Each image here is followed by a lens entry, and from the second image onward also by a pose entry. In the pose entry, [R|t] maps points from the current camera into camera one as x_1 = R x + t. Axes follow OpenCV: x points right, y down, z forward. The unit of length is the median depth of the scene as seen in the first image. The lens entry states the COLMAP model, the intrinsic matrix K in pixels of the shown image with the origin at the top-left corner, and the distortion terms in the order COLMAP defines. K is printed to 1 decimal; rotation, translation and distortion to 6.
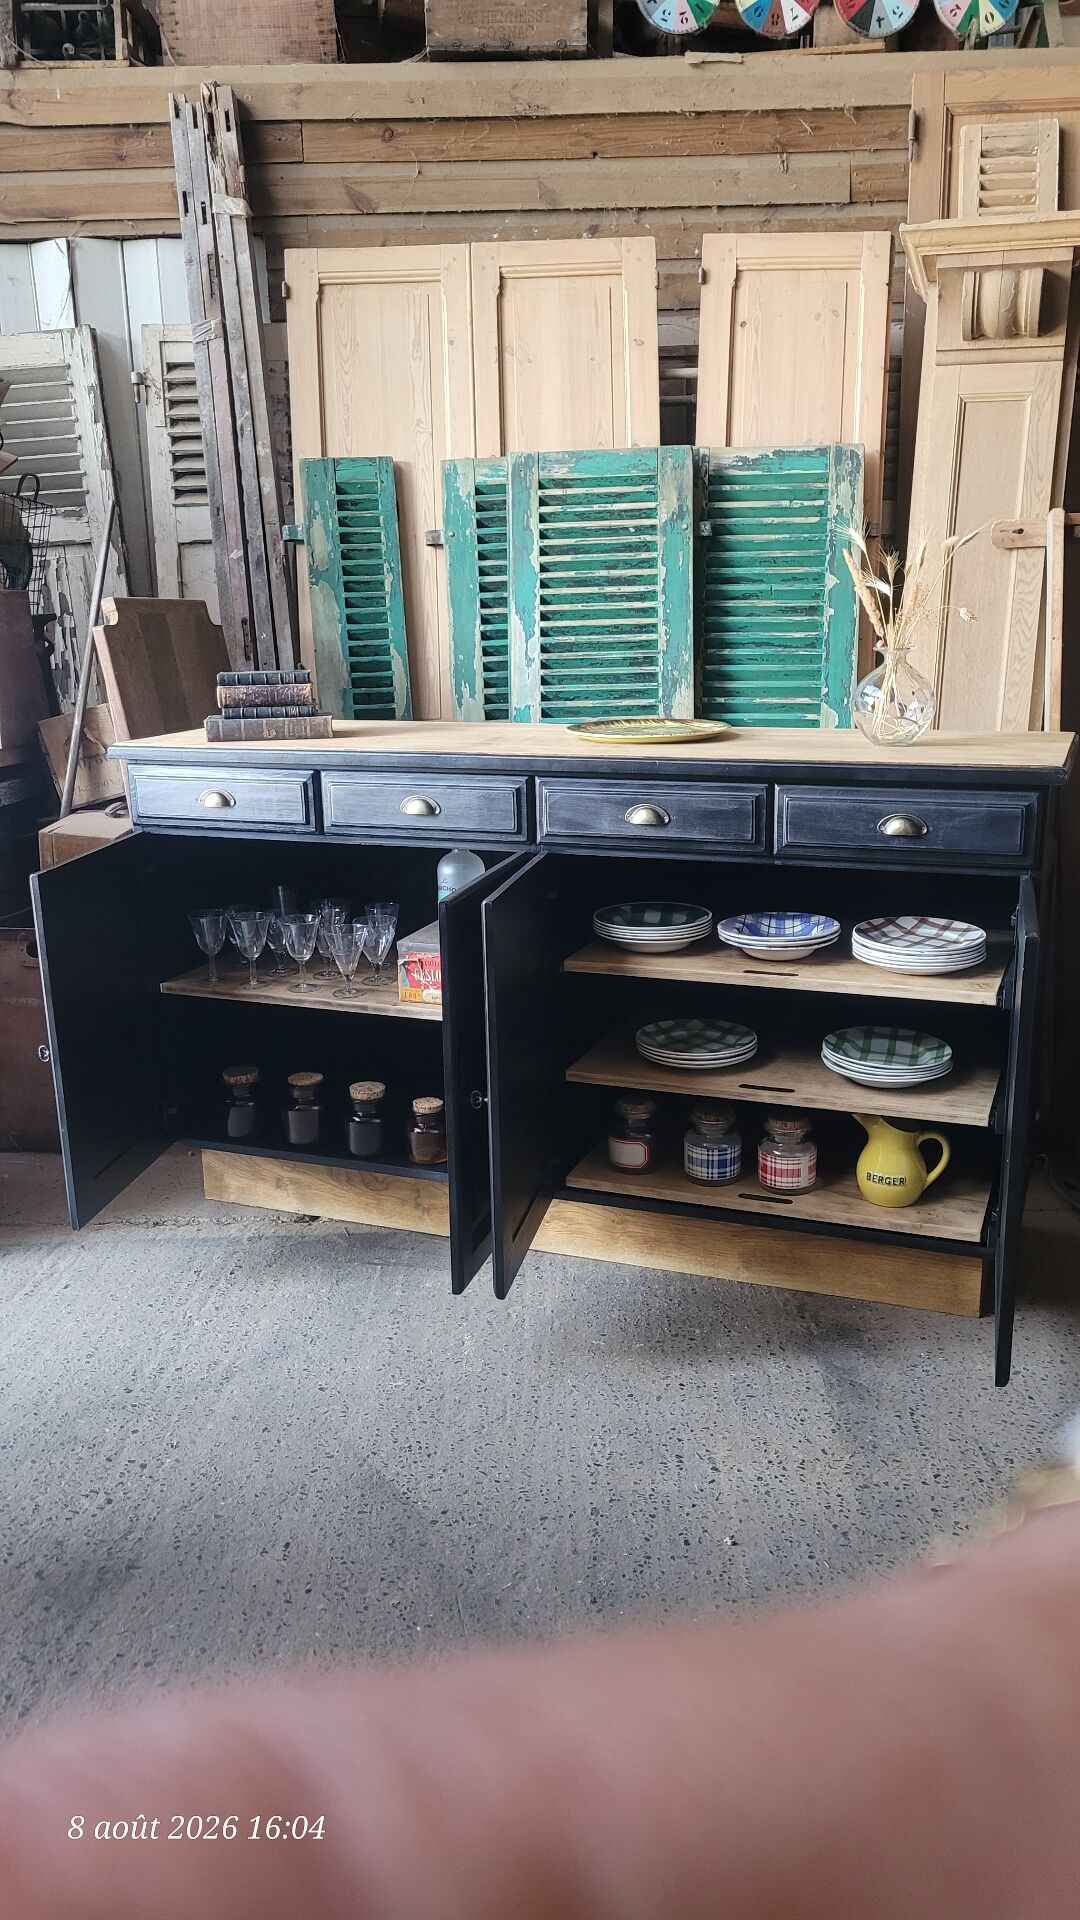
lens RADIAL K [[1459.0, 0, 559.3], [0, 1459.0, 979.1], [0, 0, 1]] dist [0.057380, -0.048397]
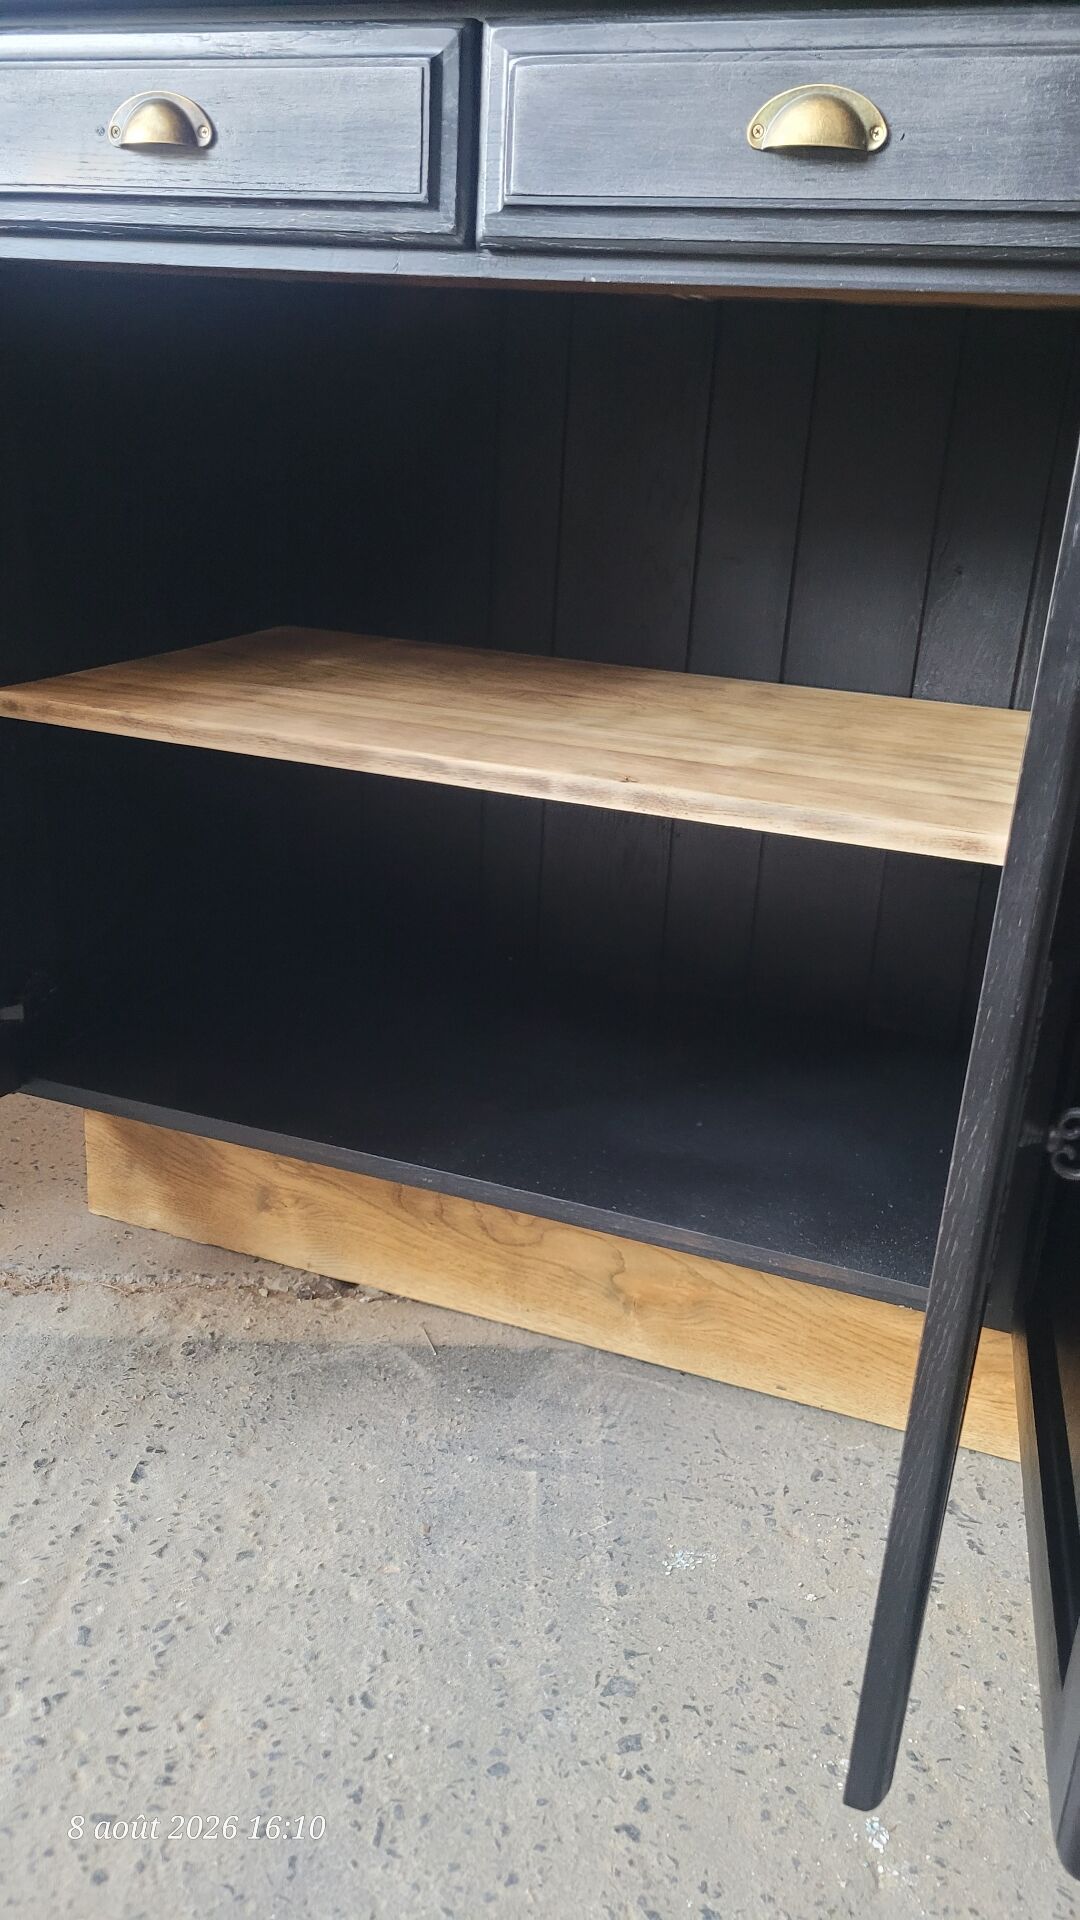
lens RADIAL K [[1459.0, 0, 569.4], [0, 1459.0, 943.7], [0, 0, 1]] dist [0.057380, -0.048397]
pose [[0.996649, 0.066692, 0.047359, -0.115181], [-0.070233, 0.994513, 0.077527, 0.024951], [-0.041929, -0.080593, 0.995865, 0.518149]]
